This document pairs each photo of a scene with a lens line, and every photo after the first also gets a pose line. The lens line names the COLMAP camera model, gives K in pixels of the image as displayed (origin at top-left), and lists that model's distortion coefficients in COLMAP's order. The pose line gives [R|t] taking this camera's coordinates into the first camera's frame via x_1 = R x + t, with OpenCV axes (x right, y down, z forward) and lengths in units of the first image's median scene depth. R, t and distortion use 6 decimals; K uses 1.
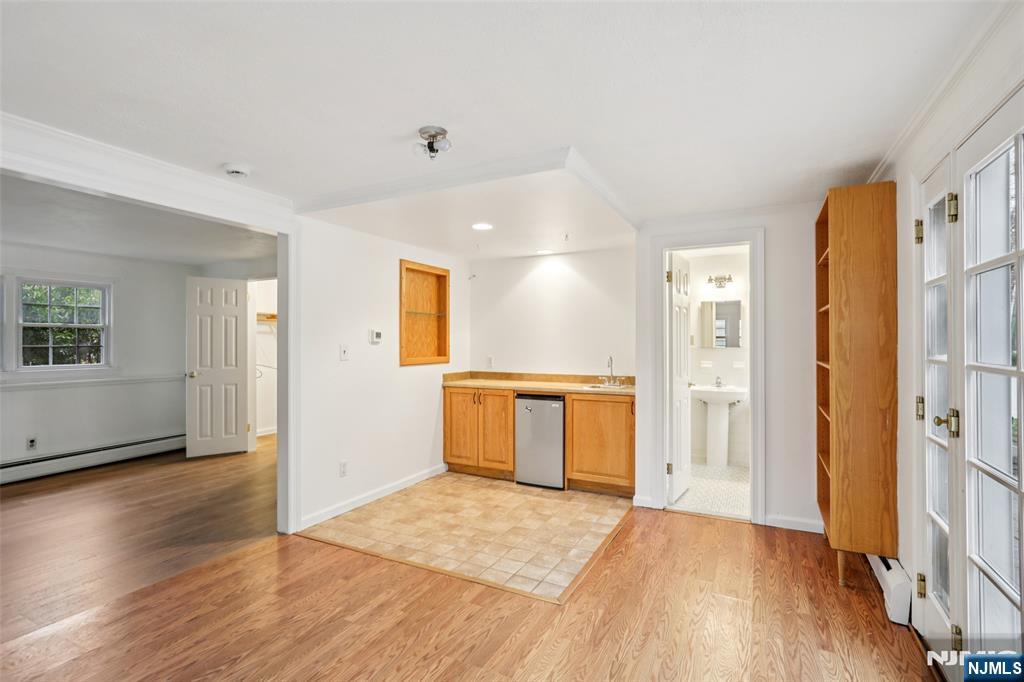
lens RADIAL K [[495.1, 0, 510.9], [0, 495.1, 337.9], [0, 0, 1]] dist [-0.034756, 0.007080]
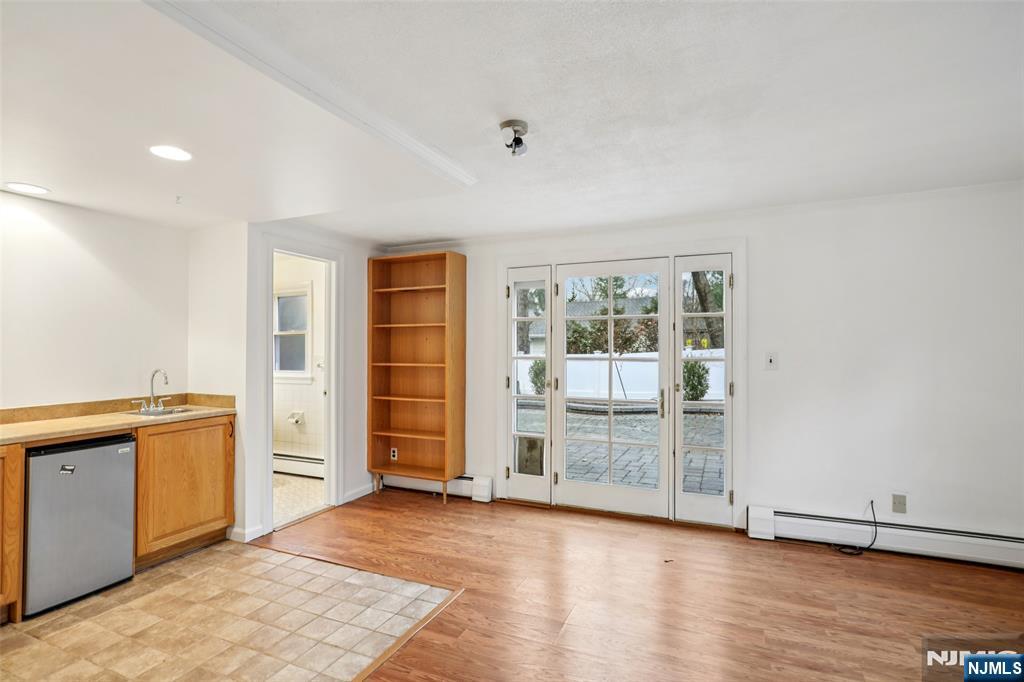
lens RADIAL K [[495.1, 0, 514.9], [0, 495.1, 341.7], [0, 0, 1]] dist [-0.034756, 0.007080]
pose [[-0.067090, 0.009583, 0.997701, -0.606340], [-0.003799, 0.999944, -0.009860, 0.001755], [-0.997740, -0.004451, -0.067050, 0.582331]]
